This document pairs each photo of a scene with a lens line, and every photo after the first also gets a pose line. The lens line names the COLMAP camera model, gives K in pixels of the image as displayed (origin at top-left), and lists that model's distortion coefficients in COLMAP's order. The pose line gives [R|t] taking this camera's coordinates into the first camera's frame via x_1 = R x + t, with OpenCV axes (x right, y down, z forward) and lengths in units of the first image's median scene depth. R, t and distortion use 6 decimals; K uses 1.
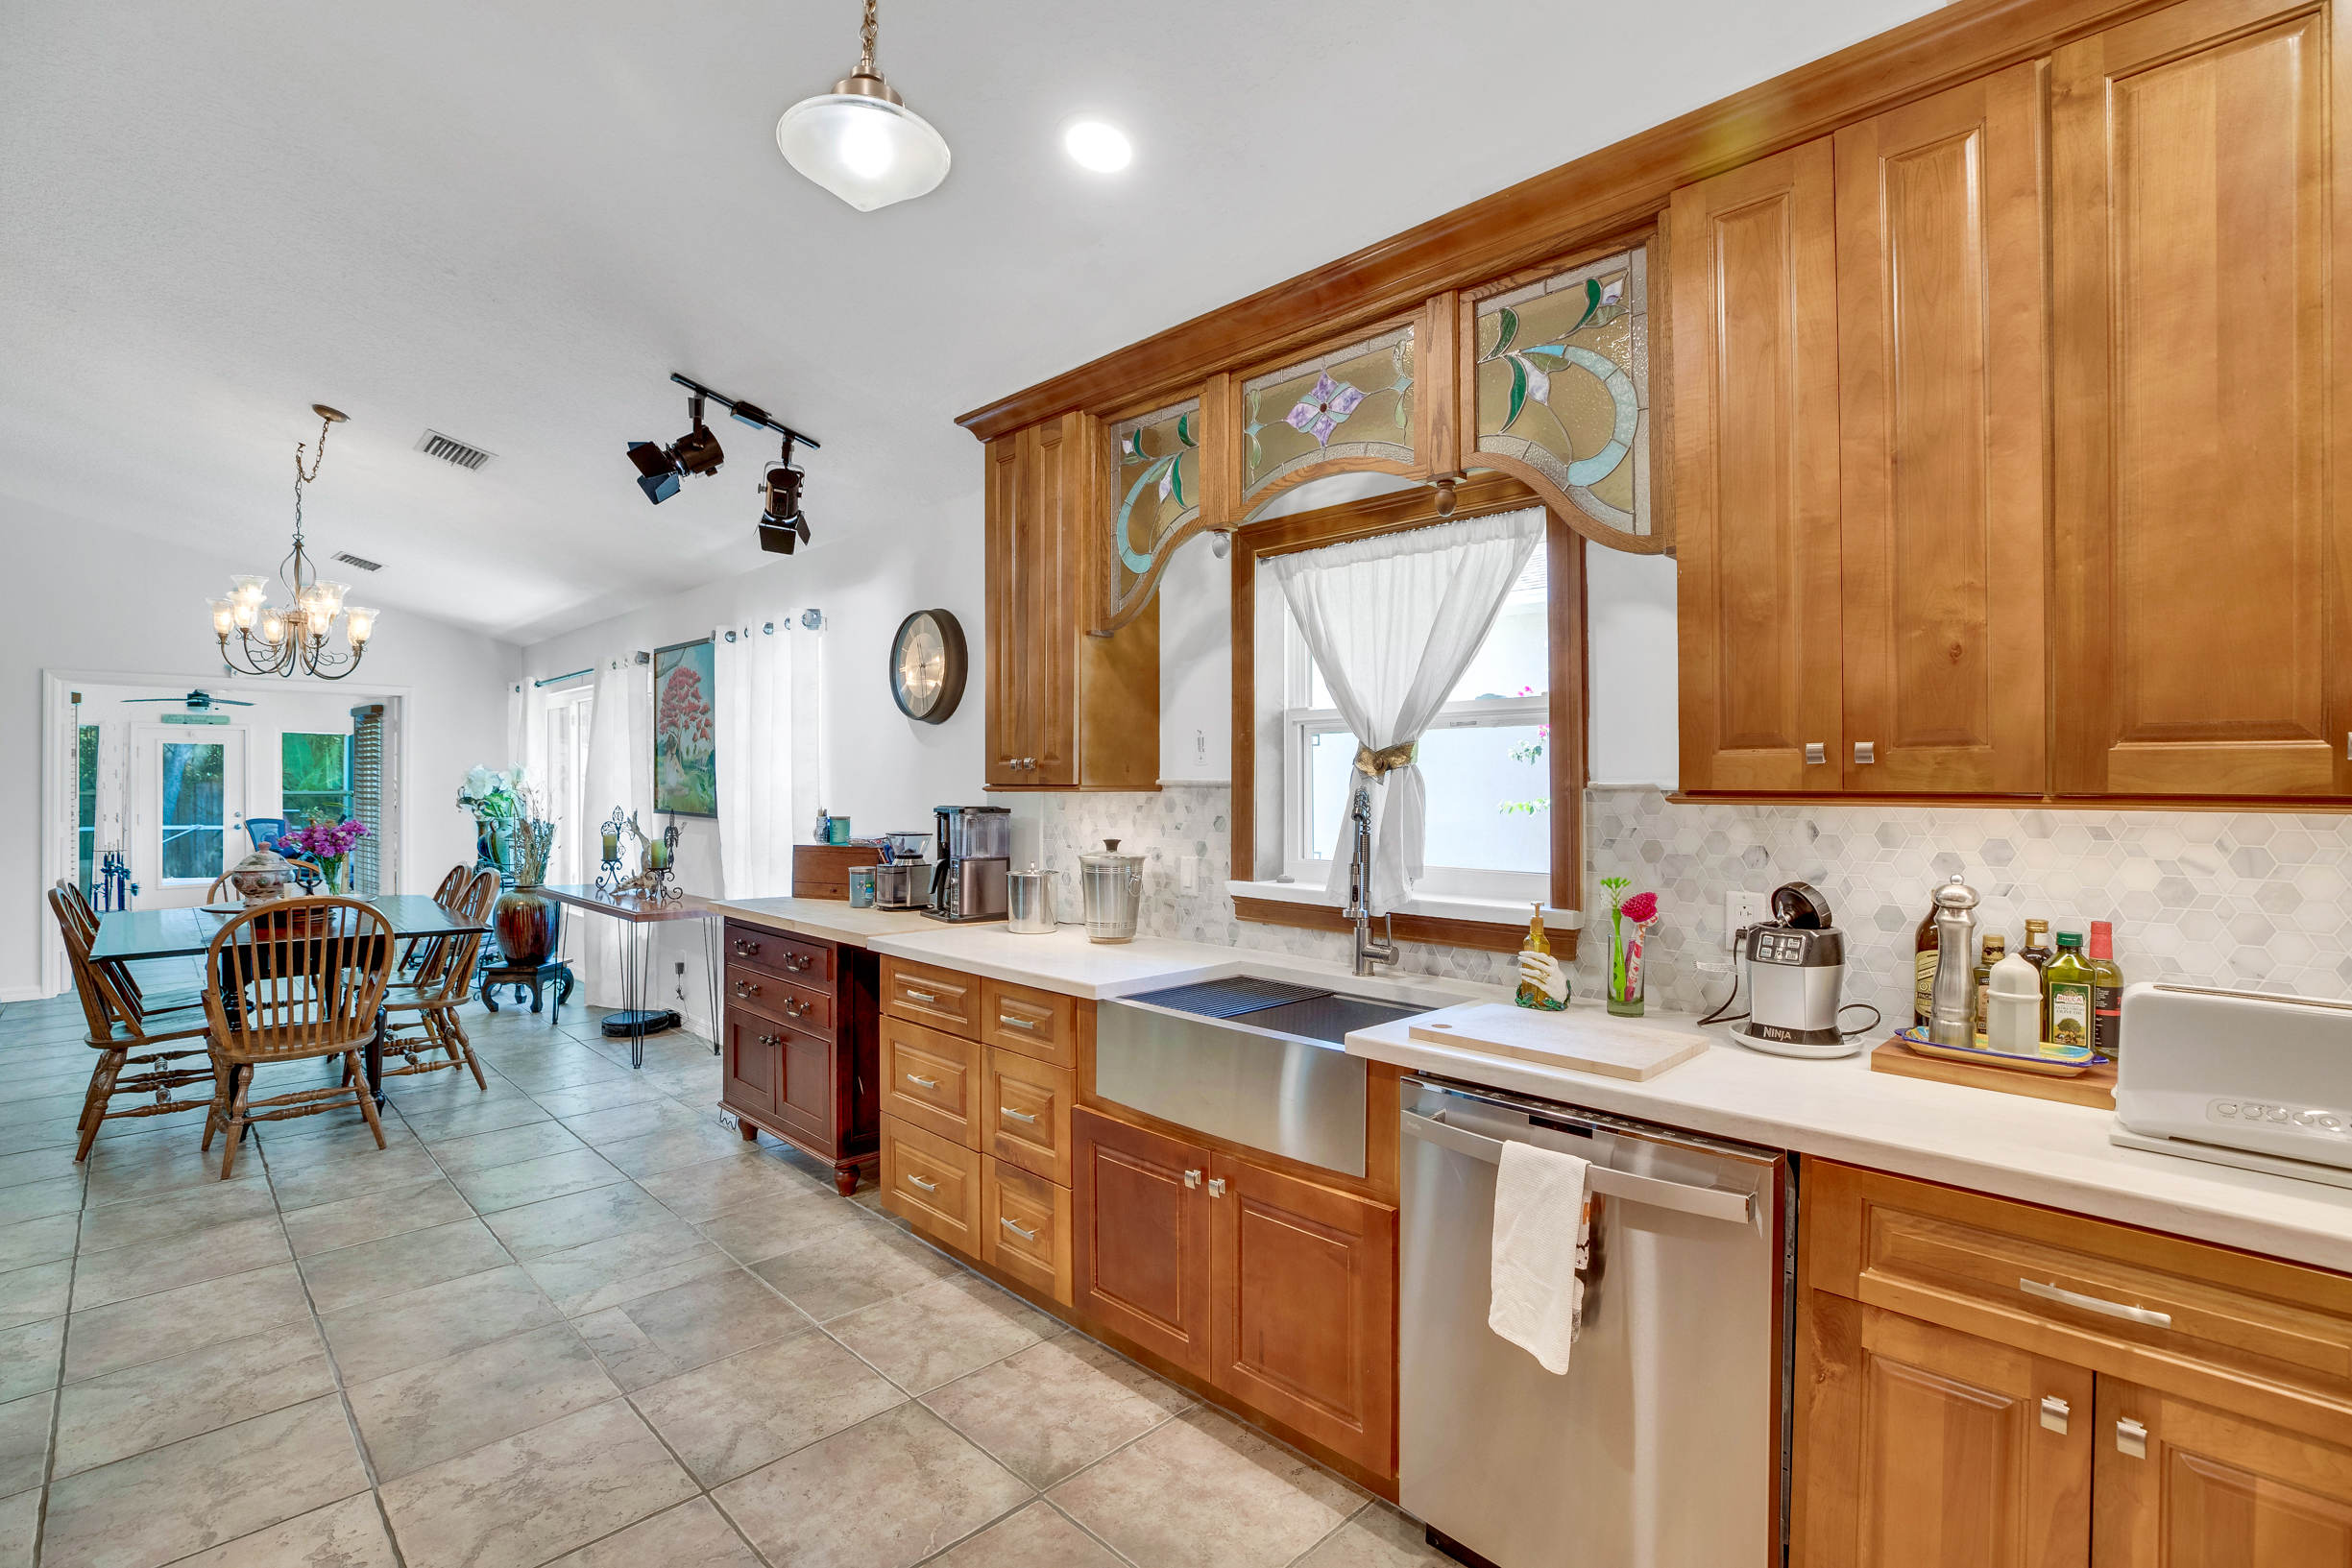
lens RADIAL K [[1081.6, 0, 1186.3], [0, 1081.6, 775.6], [0, 0, 1]] dist [-0.037271, 0.008707]
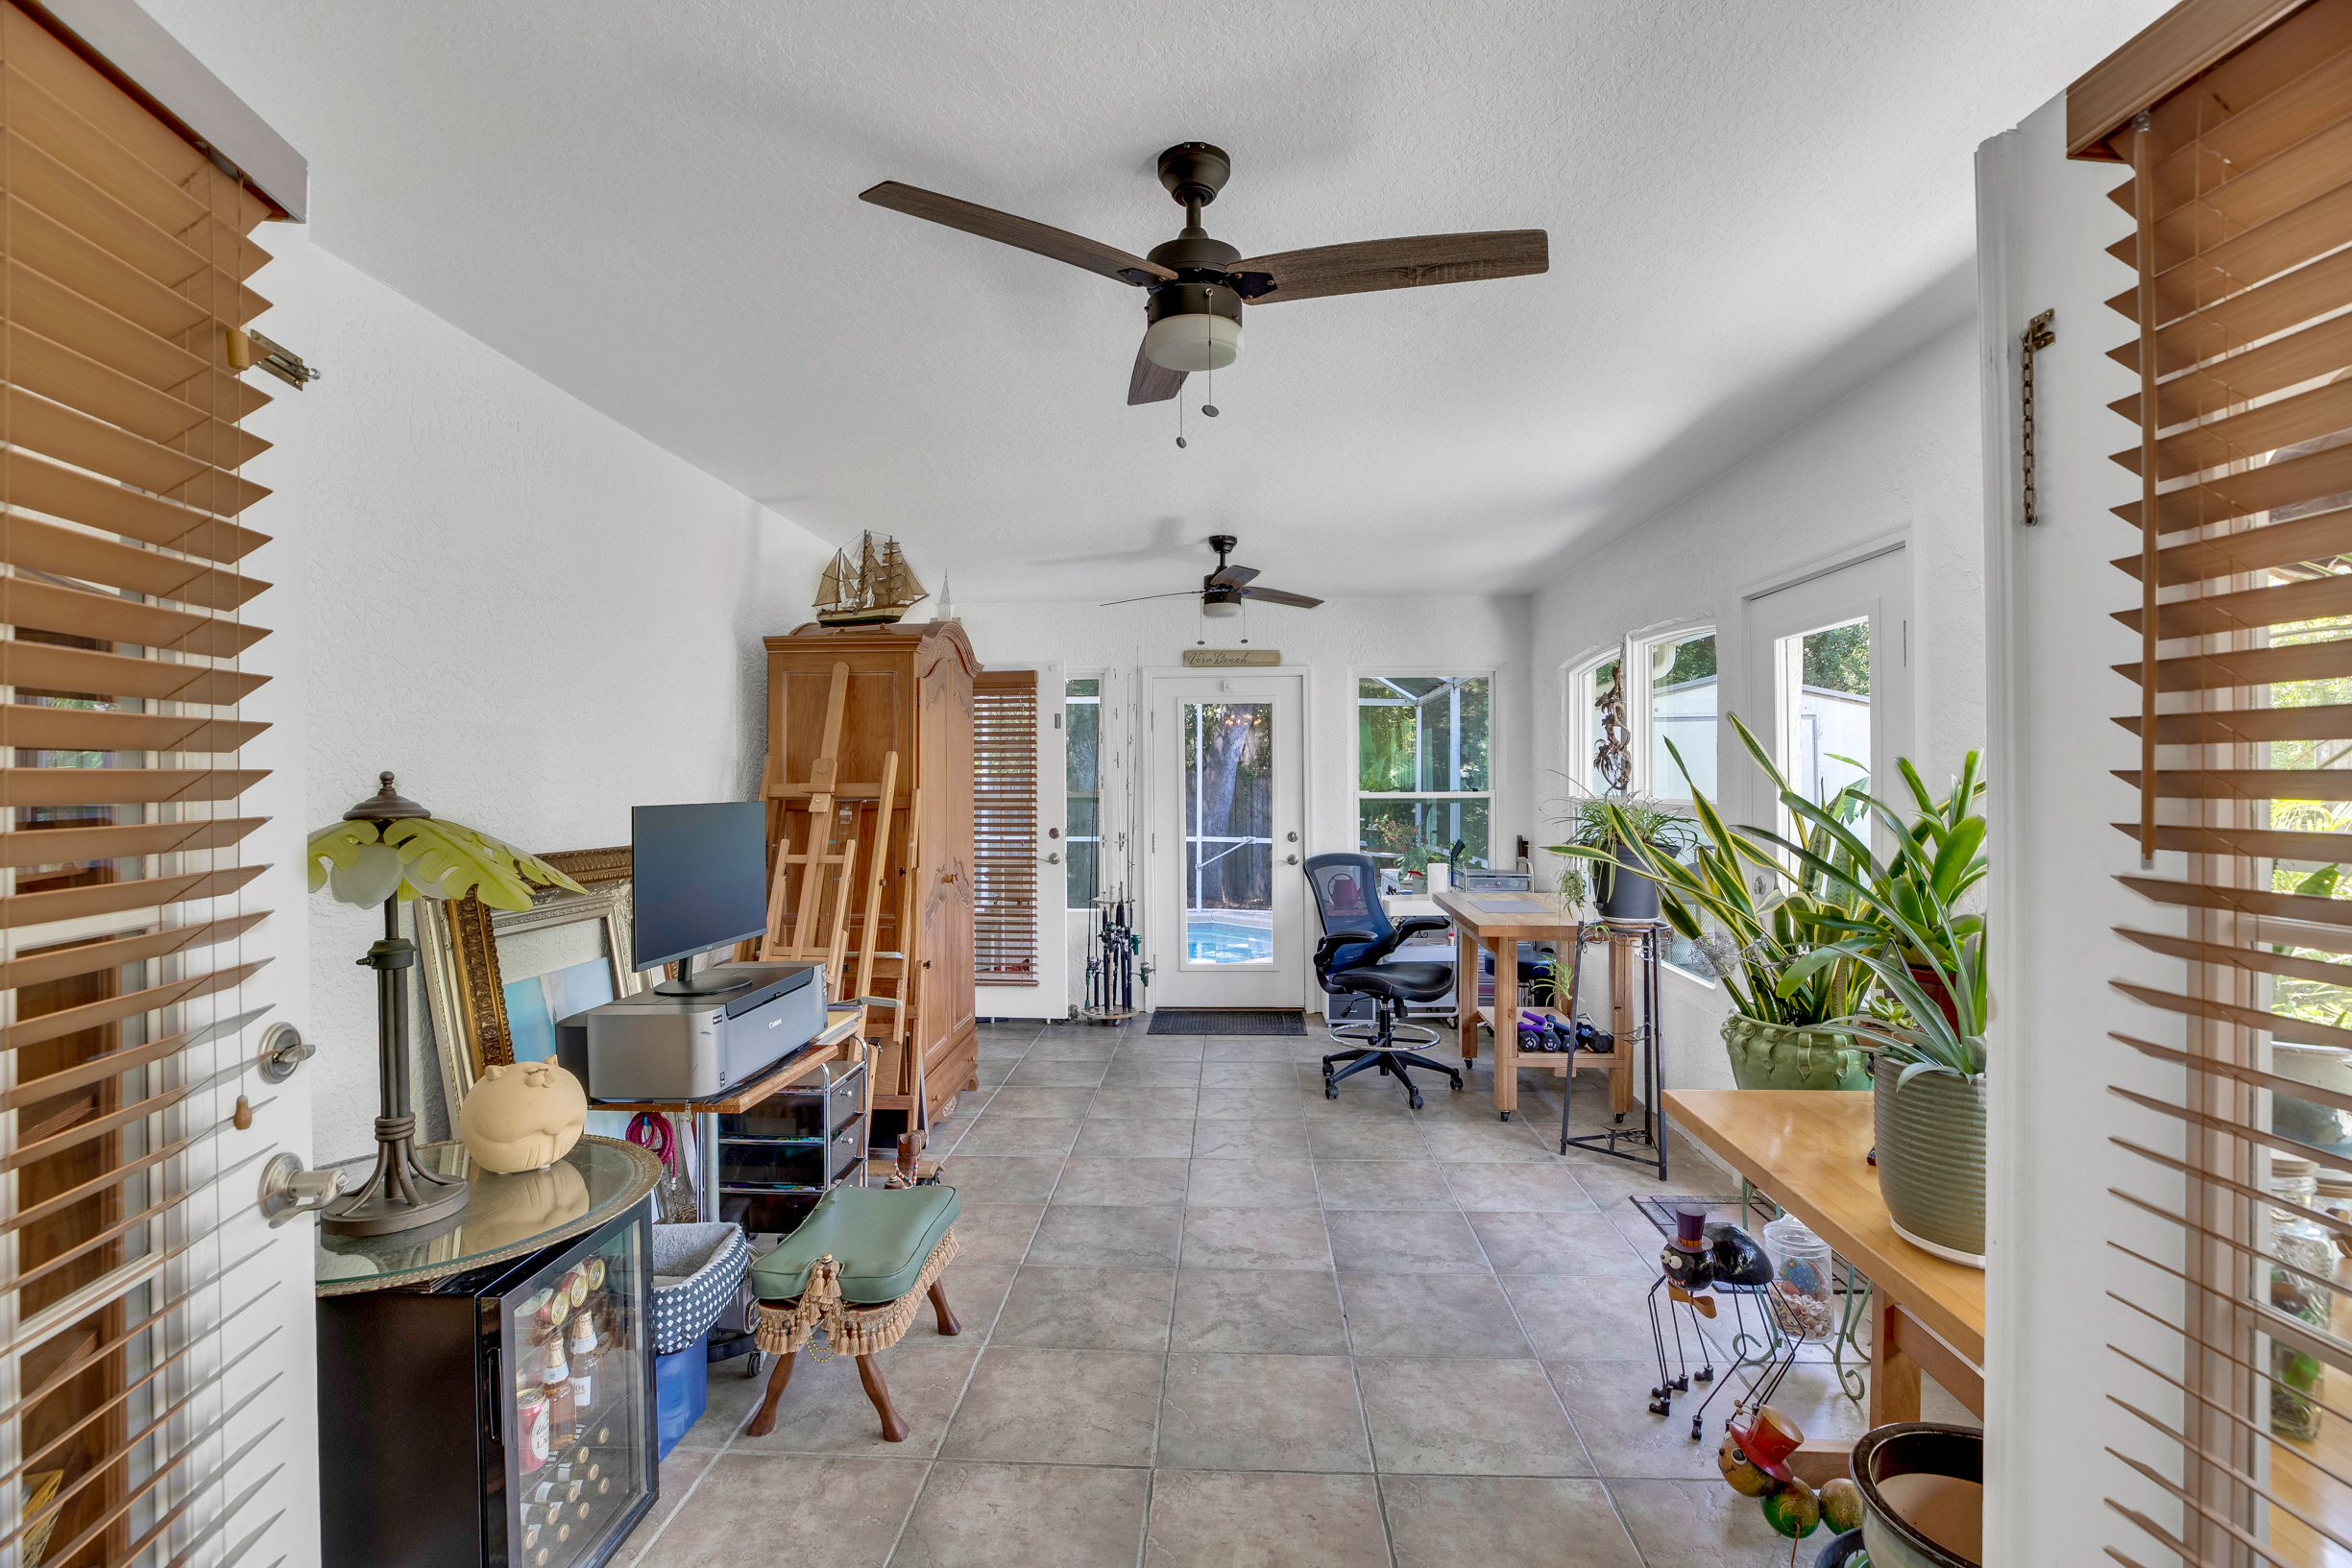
lens RADIAL K [[1081.6, 0, 1174.3], [0, 1081.6, 778.1], [0, 0, 1]] dist [-0.037271, 0.008707]
pose [[0.665960, -0.003456, -0.745980, -1.945899], [0.007107, 0.999973, 0.001712, 0.022277], [0.745954, -0.006442, 0.665966, 2.167337]]
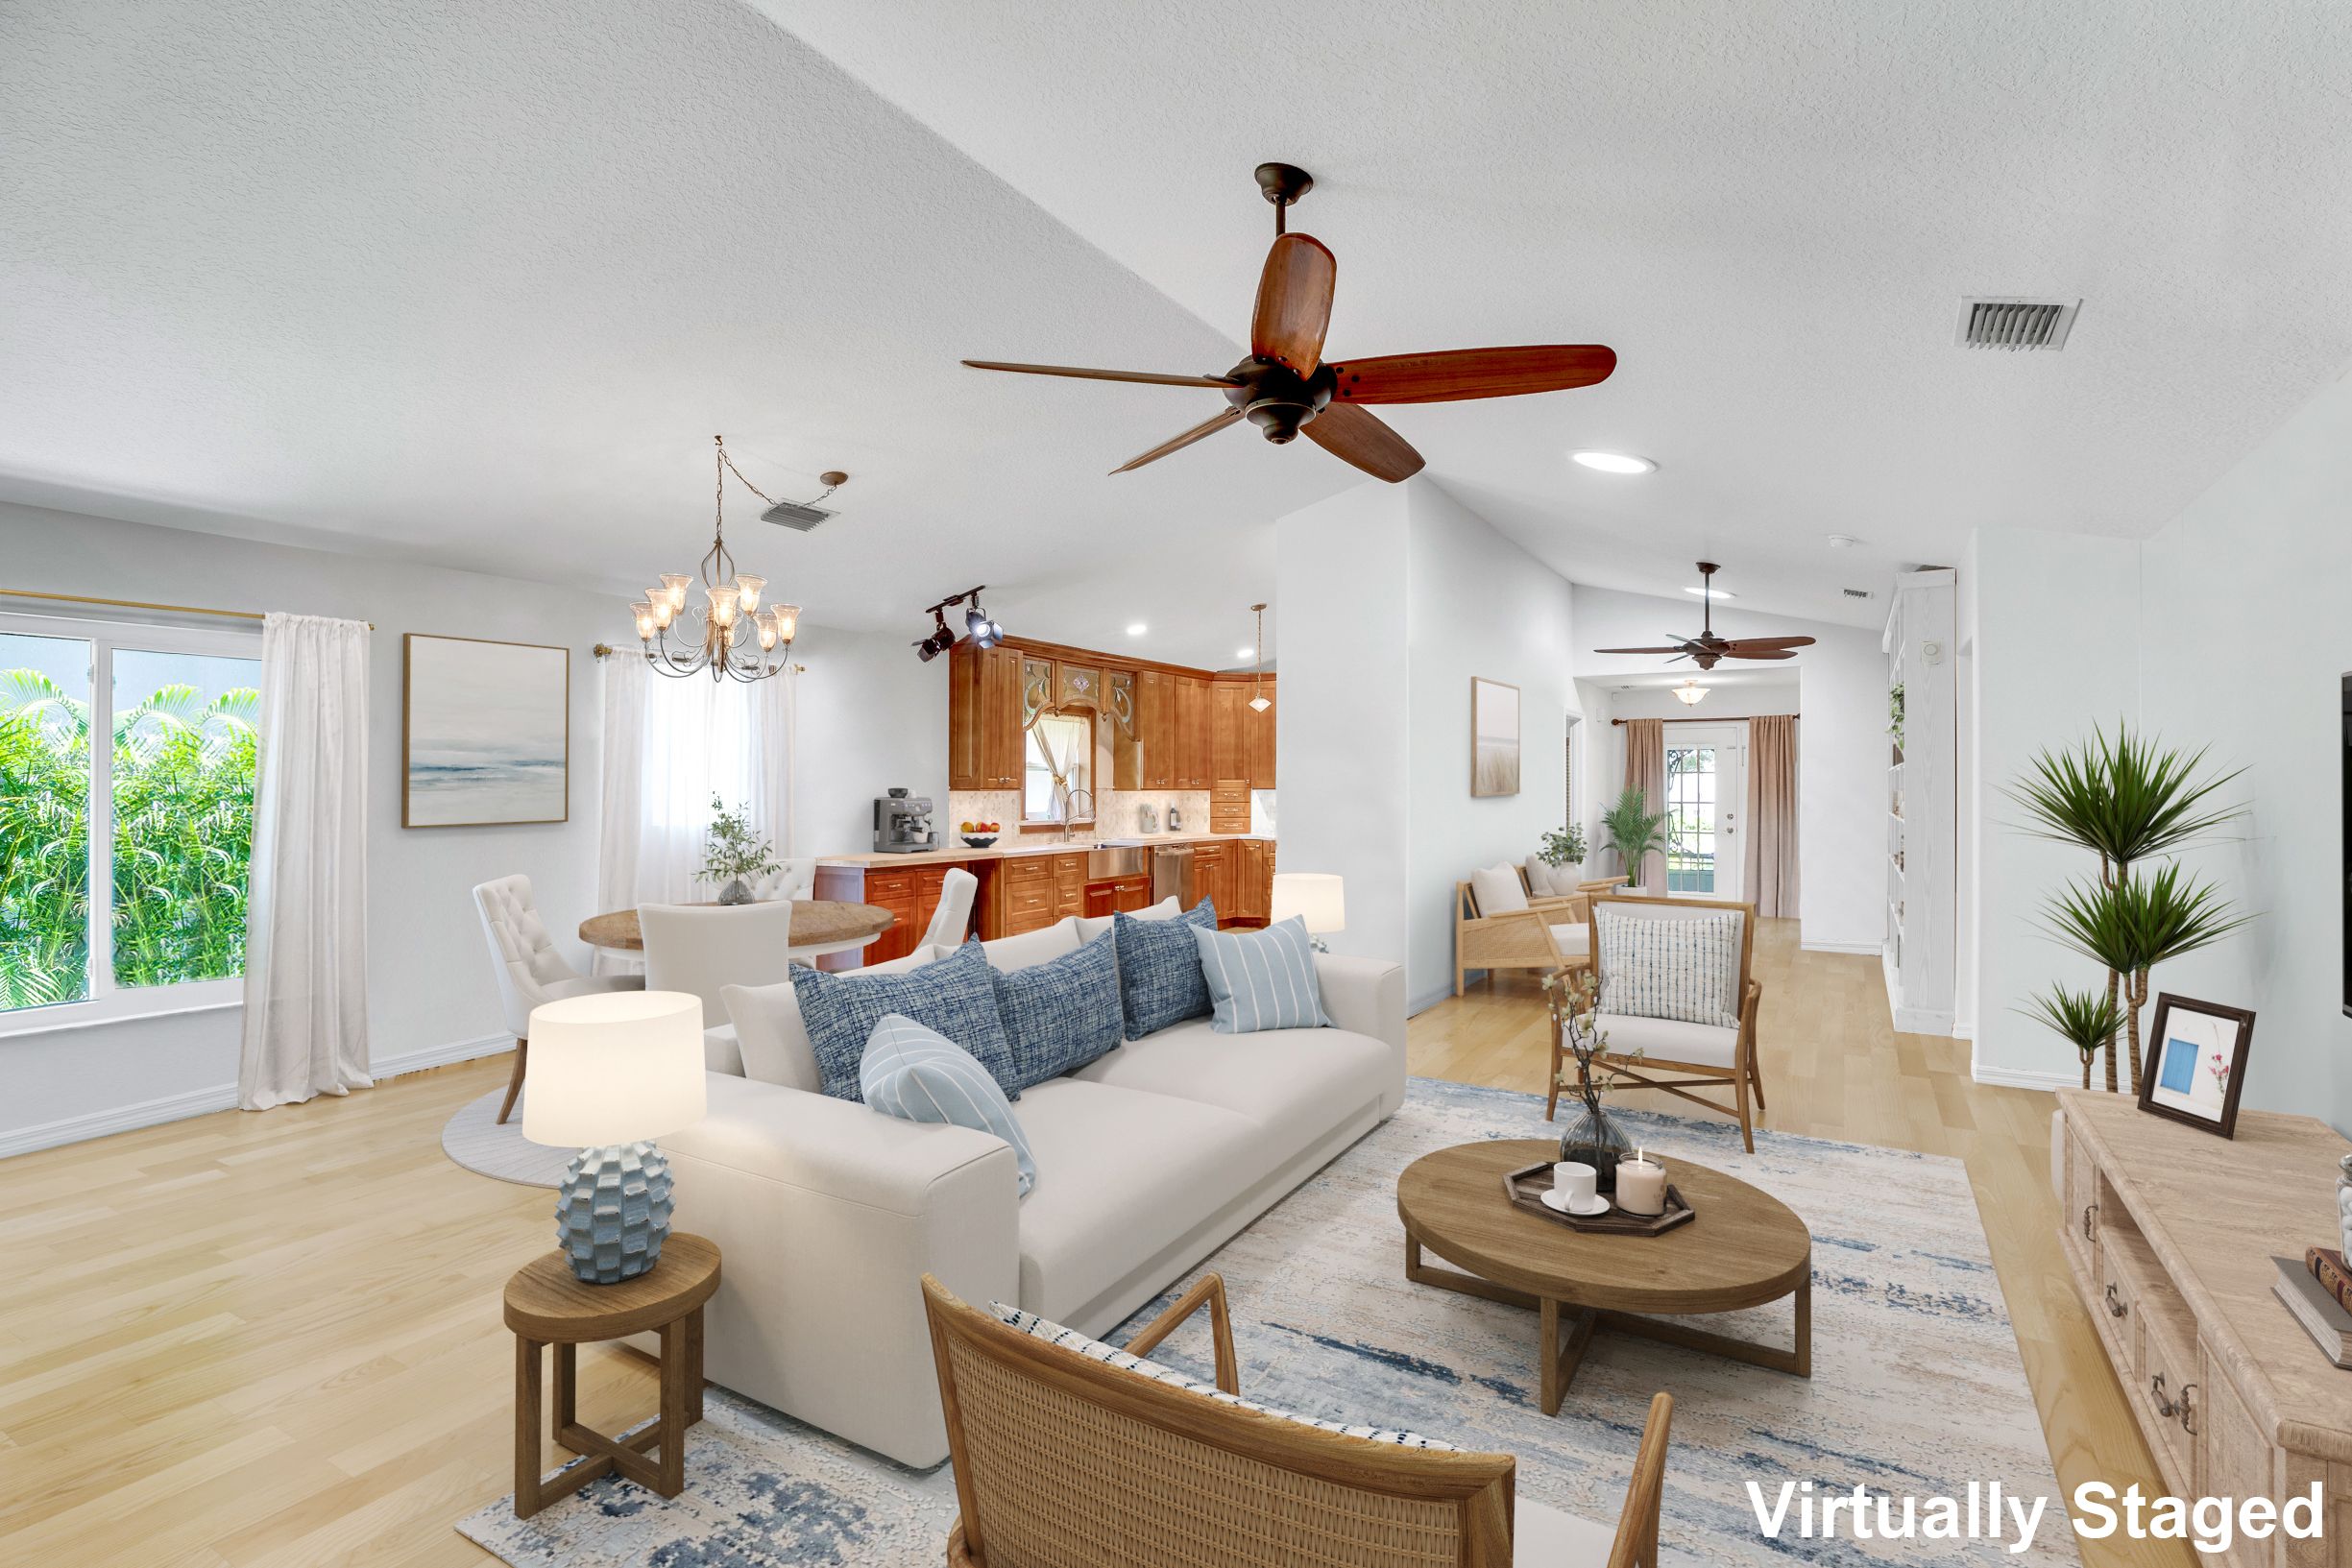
lens RADIAL K [[1081.6, 0, 1187.6], [0, 1081.6, 775.1], [0, 0, 1]] dist [-0.037271, 0.008707]
pose [[-0.229720, 0.008815, 0.973217, -2.601134], [-0.006385, 0.999924, -0.010564, 0.002274], [-0.973236, -0.008640, -0.229647, 1.109486]]
